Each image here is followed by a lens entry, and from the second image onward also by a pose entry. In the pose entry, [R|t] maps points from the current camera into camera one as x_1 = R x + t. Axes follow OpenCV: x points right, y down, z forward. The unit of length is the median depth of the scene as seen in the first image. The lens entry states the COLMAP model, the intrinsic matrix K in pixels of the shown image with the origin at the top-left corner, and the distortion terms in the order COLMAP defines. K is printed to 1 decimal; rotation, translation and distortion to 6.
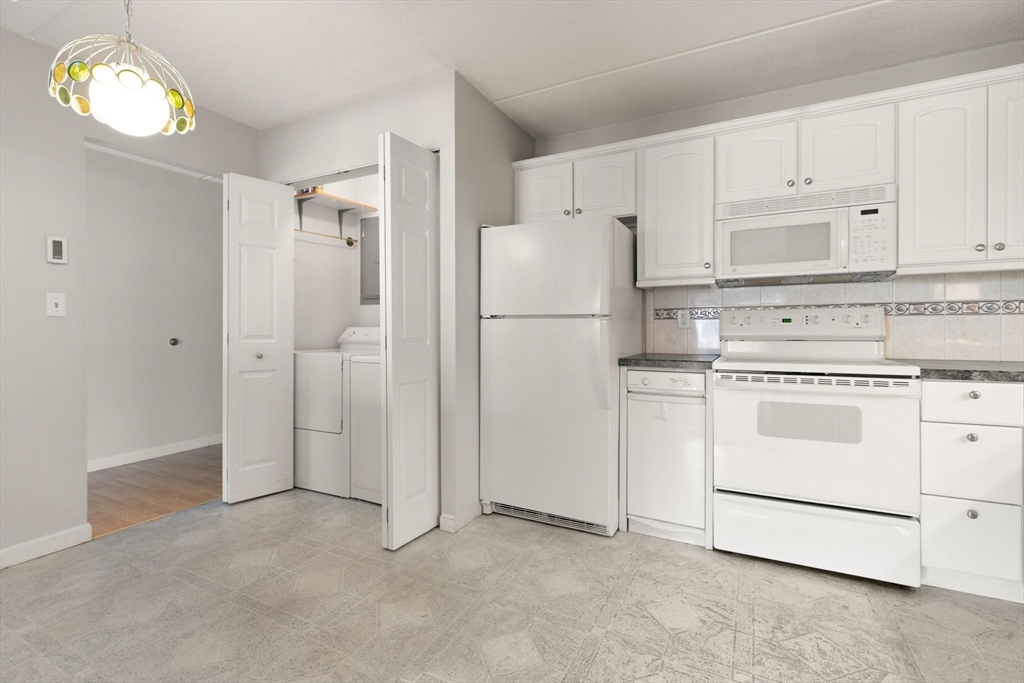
lens RADIAL K [[473.6, 0, 513.1], [0, 473.6, 327.6], [0, 0, 1]] dist [0.002878, 0.000031]
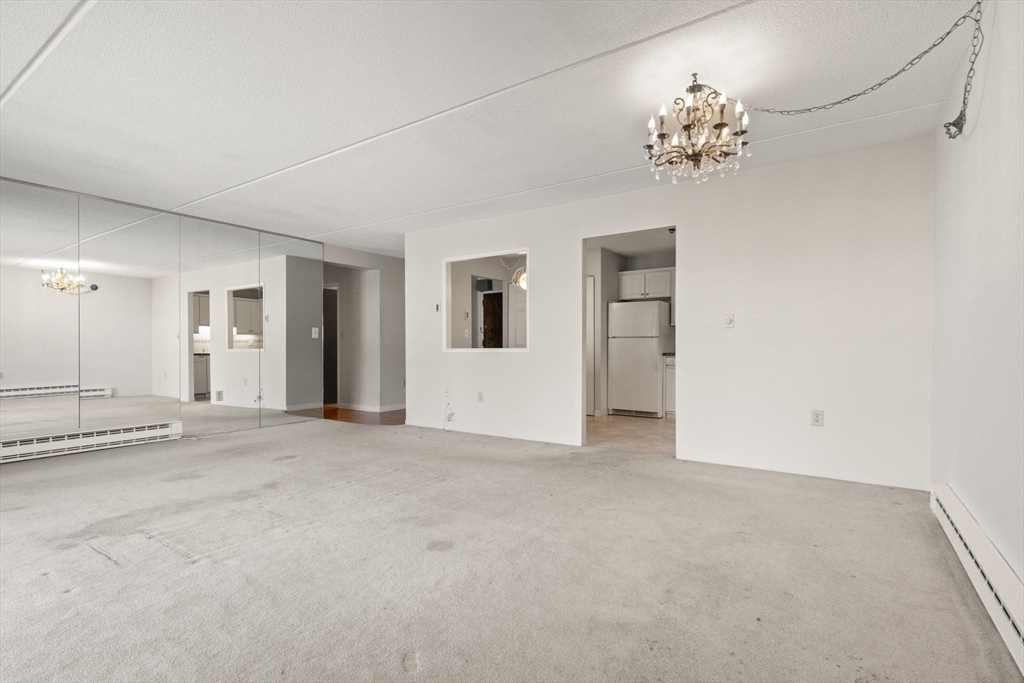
lens RADIAL K [[494.3, 0, 512.4], [0, 494.3, 341.4], [0, 0, 1]] dist [0.001637, 0.000628]
pose [[0.992339, -0.001024, -0.123540, -0.290017], [-0.000332, 0.999940, -0.010957, 0.034068], [0.123544, 0.010915, 0.992279, -1.997463]]
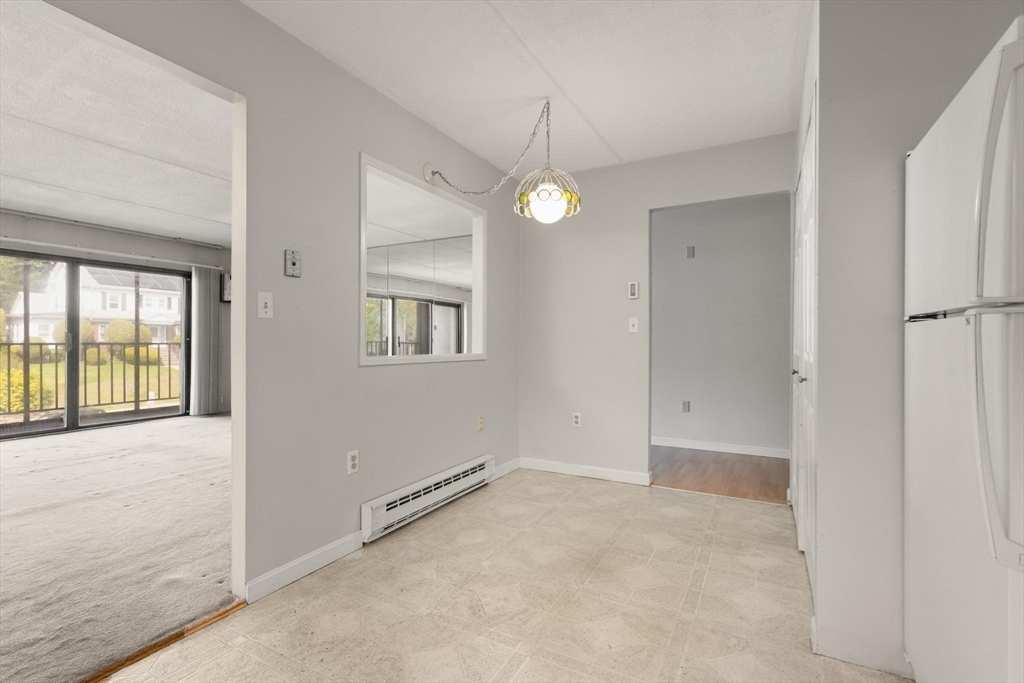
lens RADIAL K [[473.6, 0, 515.4], [0, 473.6, 334.0], [0, 0, 1]] dist [0.002878, 0.000031]
pose [[-0.039968, -0.014932, -0.999089, 0.572127], [-0.001102, 0.999888, -0.014900, 0.003864], [0.999200, 0.000506, -0.039980, 0.636567]]
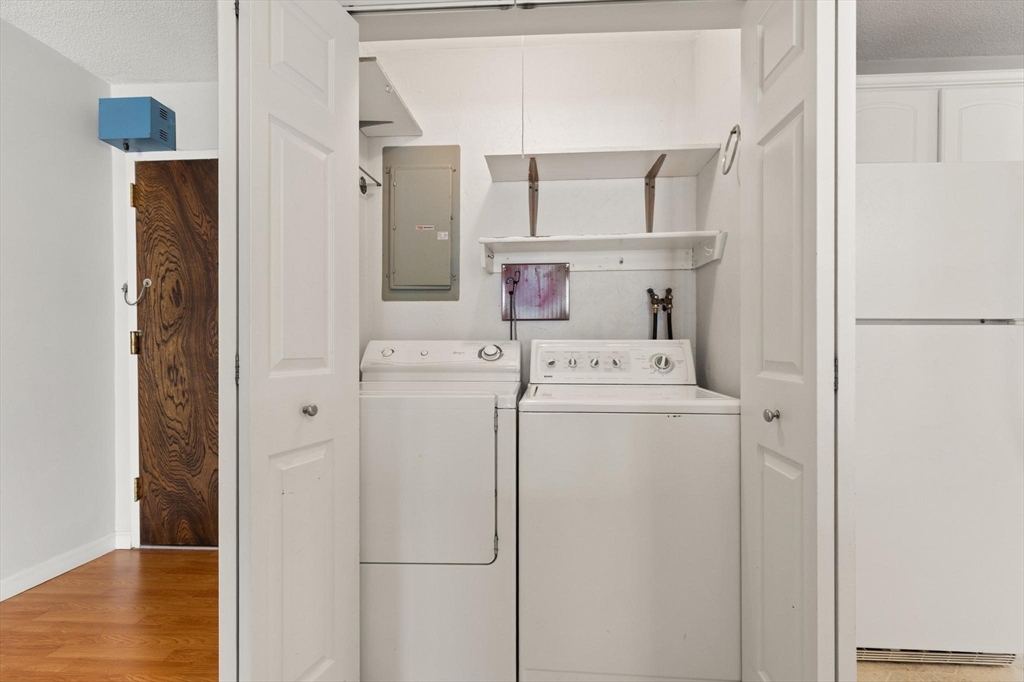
lens RADIAL K [[473.6, 0, 512.3], [0, 473.6, 344.0], [0, 0, 1]] dist [0.002878, 0.000031]
pose [[0.917846, 0.003363, 0.396922, -0.678086], [-0.004129, 0.999991, 0.001074, 0.003572], [-0.396915, -0.002625, 0.917852, 0.712395]]
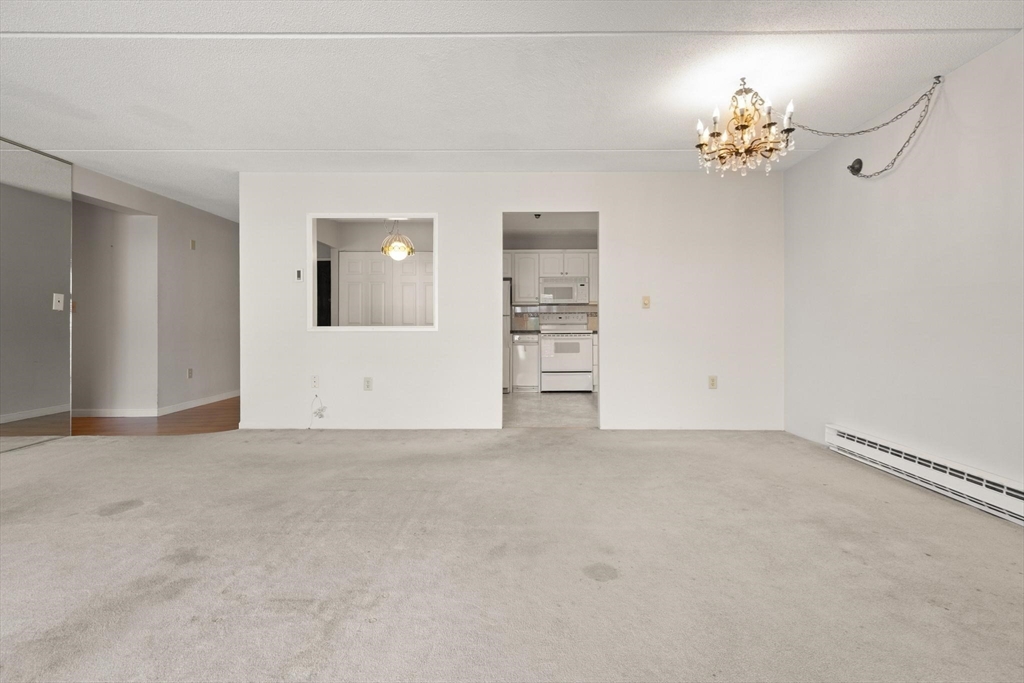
lens RADIAL K [[473.6, 0, 515.1], [0, 473.6, 326.9], [0, 0, 1]] dist [0.002878, 0.000031]
pose [[0.892182, -0.000265, 0.451676, -1.078300], [-0.000719, 0.999998, 0.002007, 0.038777], [-0.451676, -0.002115, 0.892180, -1.614481]]
